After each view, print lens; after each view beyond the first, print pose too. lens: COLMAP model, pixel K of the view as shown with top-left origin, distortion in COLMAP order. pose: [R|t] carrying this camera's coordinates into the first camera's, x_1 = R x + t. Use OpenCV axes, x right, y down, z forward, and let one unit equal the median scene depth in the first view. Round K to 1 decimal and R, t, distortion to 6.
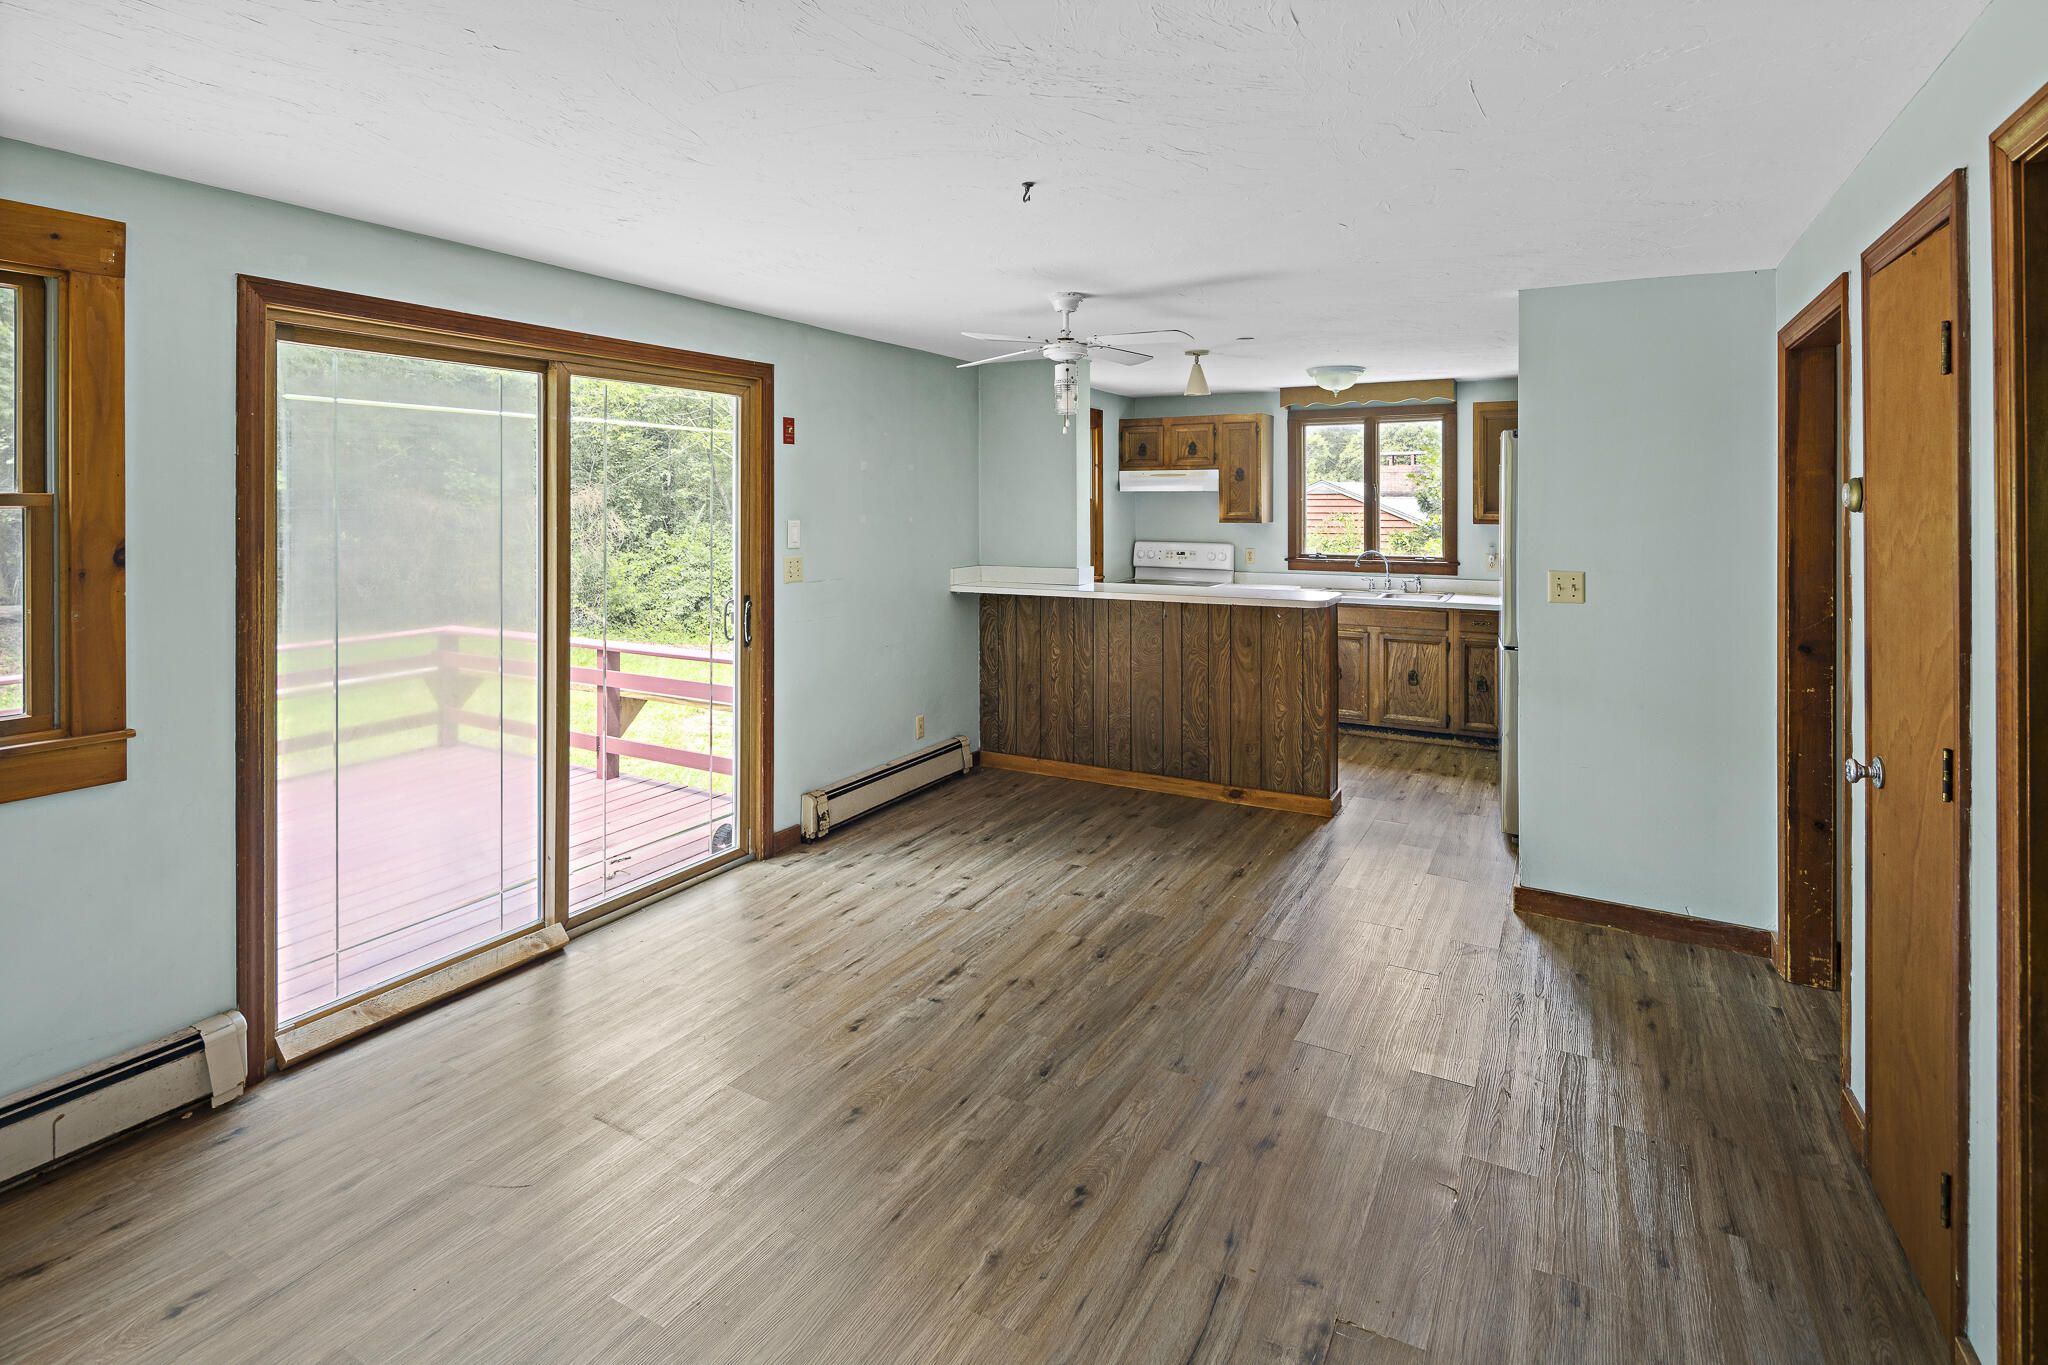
lens RADIAL K [[1003.3, 0, 1017.3], [0, 1003.3, 508.0], [0, 0, 1]] dist [0.008154, -0.005180]
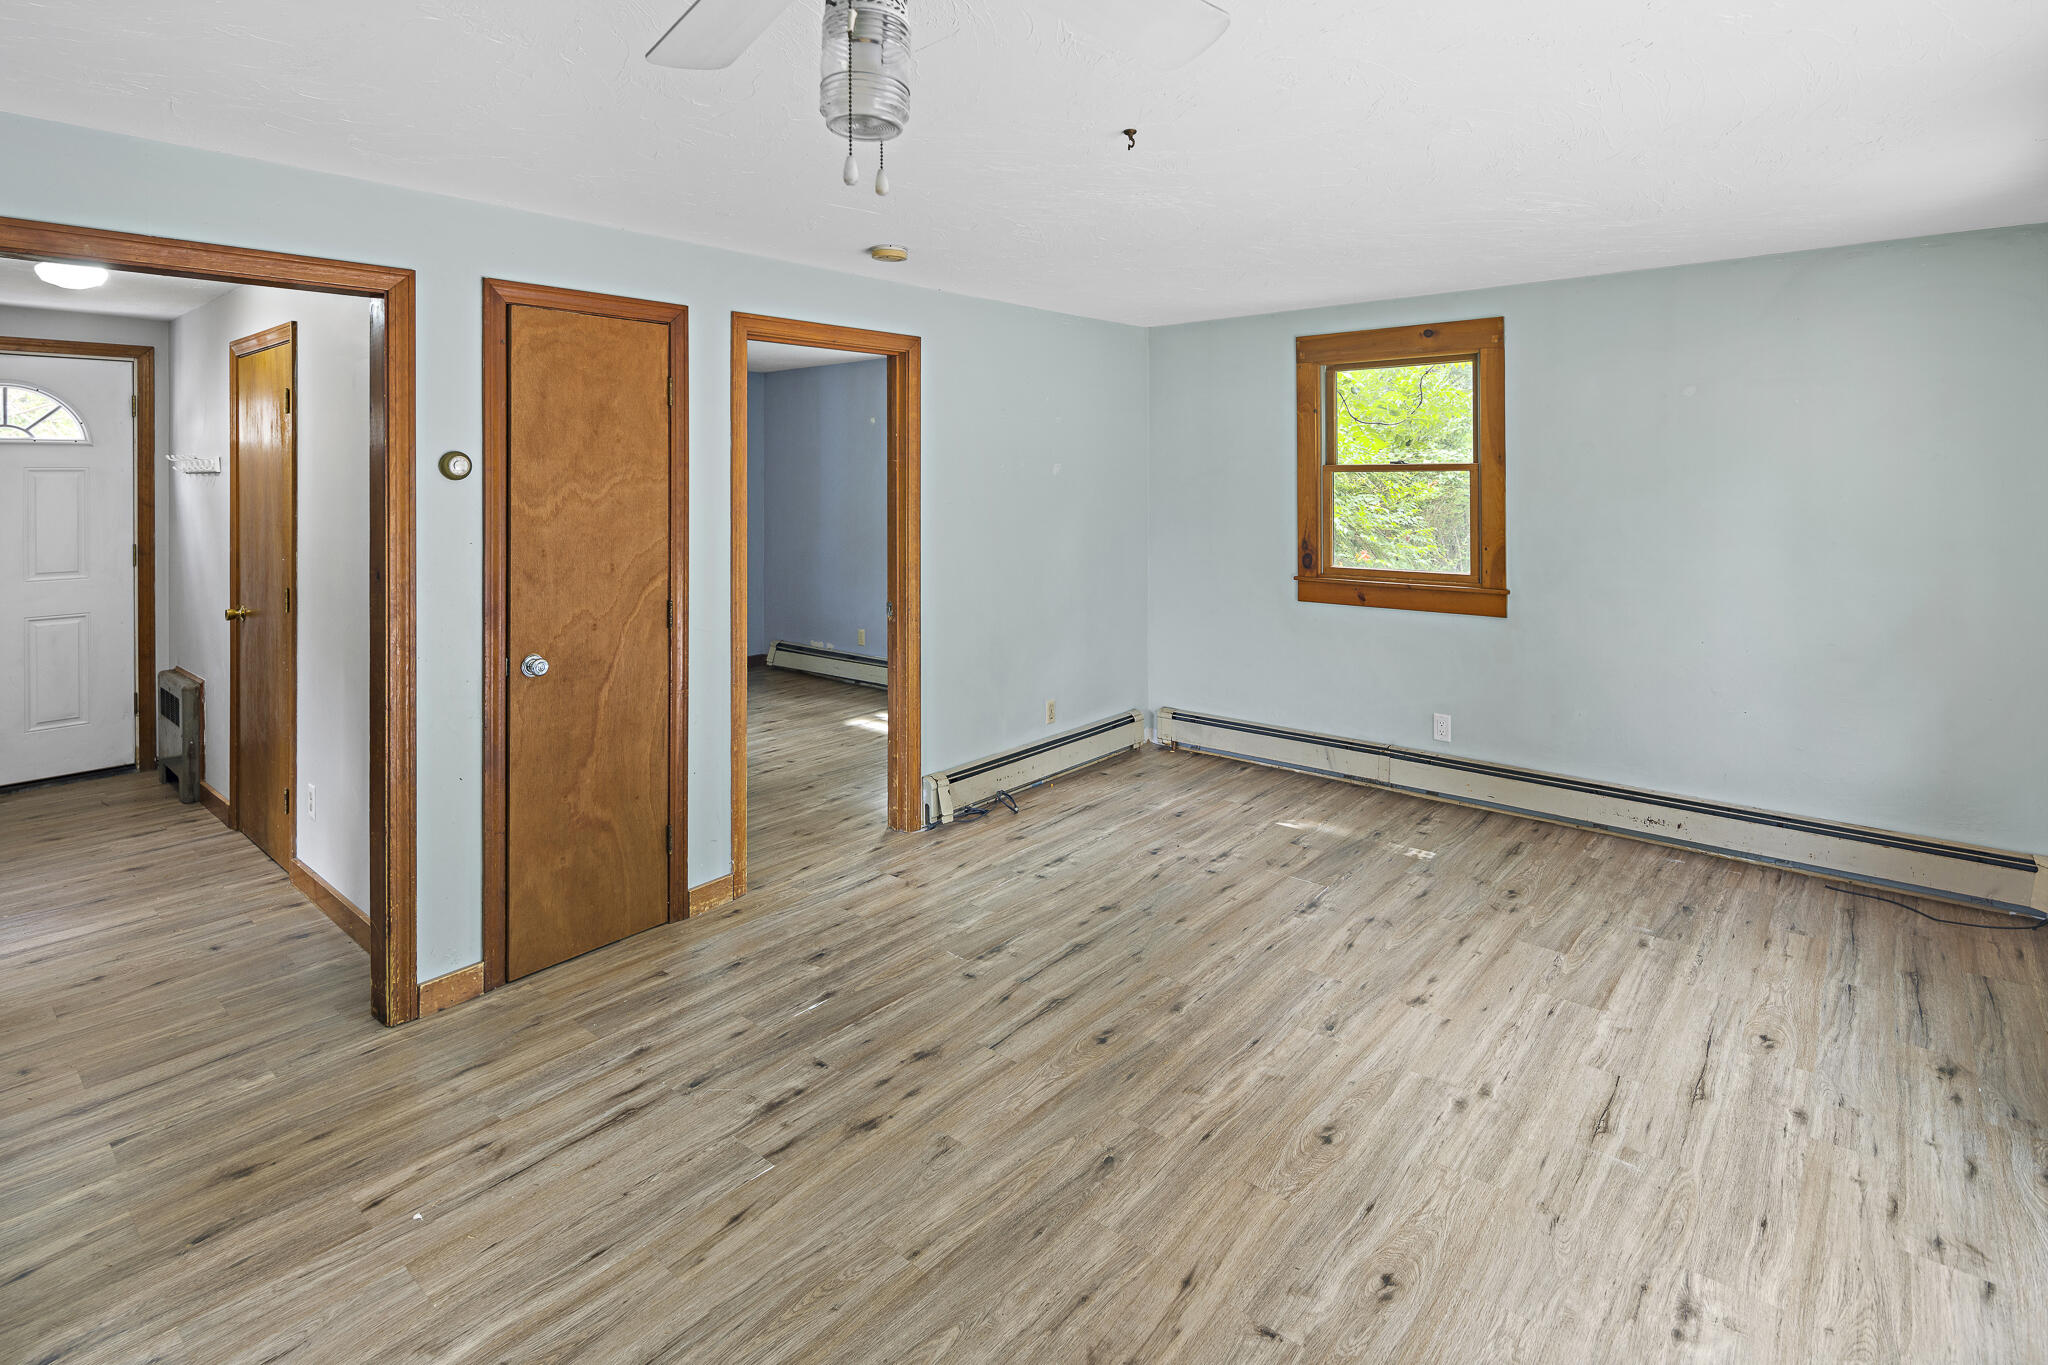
lens RADIAL K [[1003.3, 0, 1016.5], [0, 1003.3, 472.8], [0, 0, 1]] dist [0.008154, -0.005180]
pose [[-0.979831, 0.007175, 0.199700, -0.037001], [0.007179, 0.999974, -0.000703, 0.000523], [-0.199700, 0.000745, -0.979857, 0.995910]]
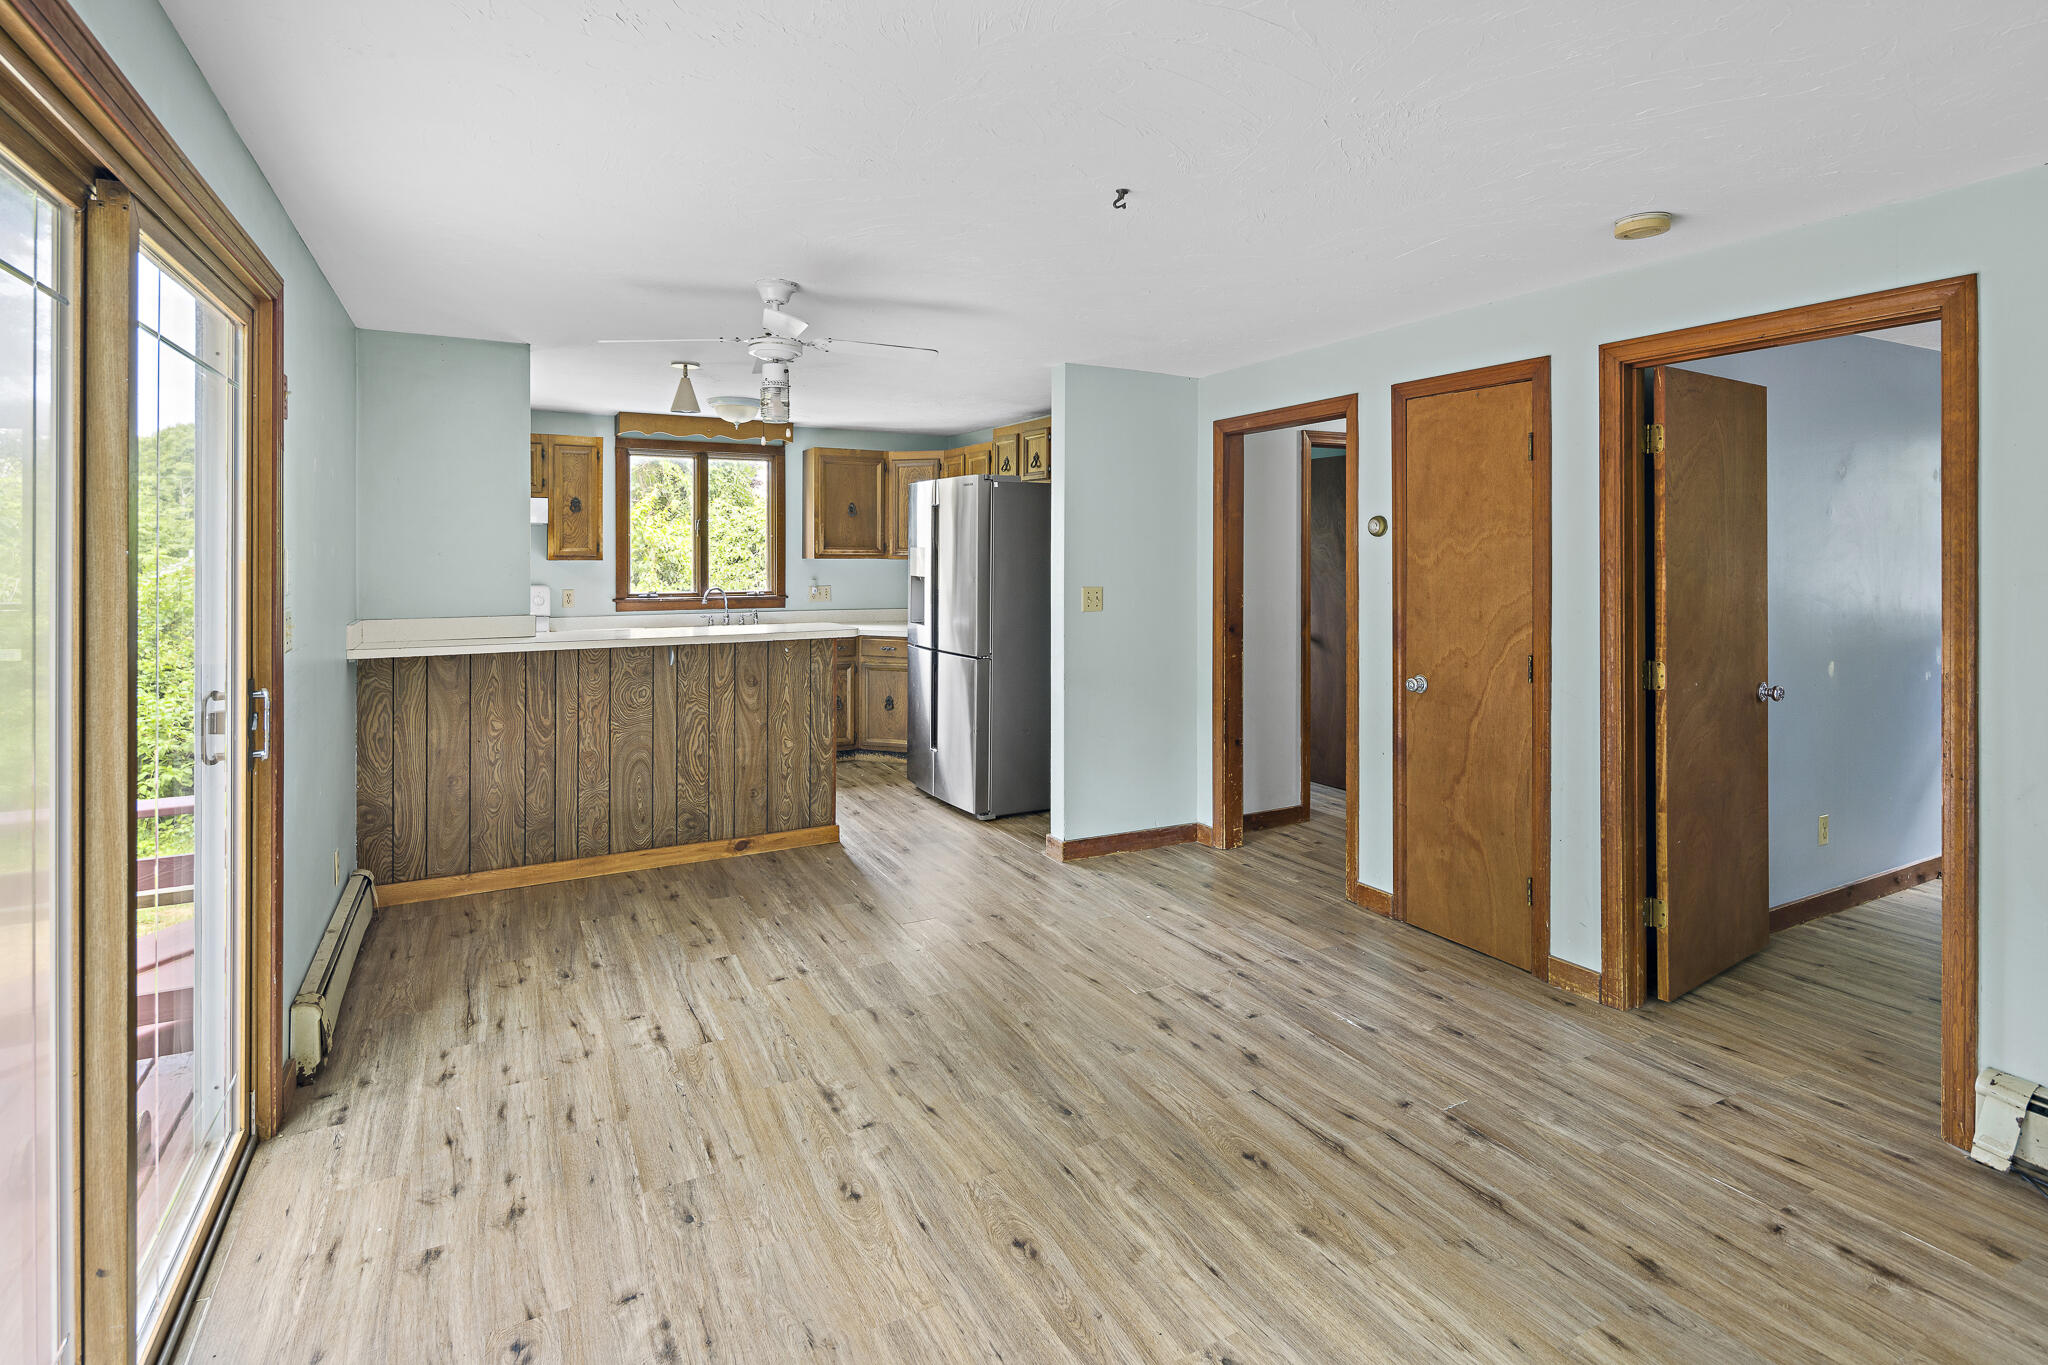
lens RADIAL K [[1003.3, 0, 1034.0], [0, 1003.3, 553.8], [0, 0, 1]] dist [0.008154, -0.005180]
pose [[0.537713, -0.000929, 0.843127, -0.438312], [0.002961, 0.999995, -0.000786, 0.015808], [-0.843122, 0.002919, 0.537714, 0.278244]]
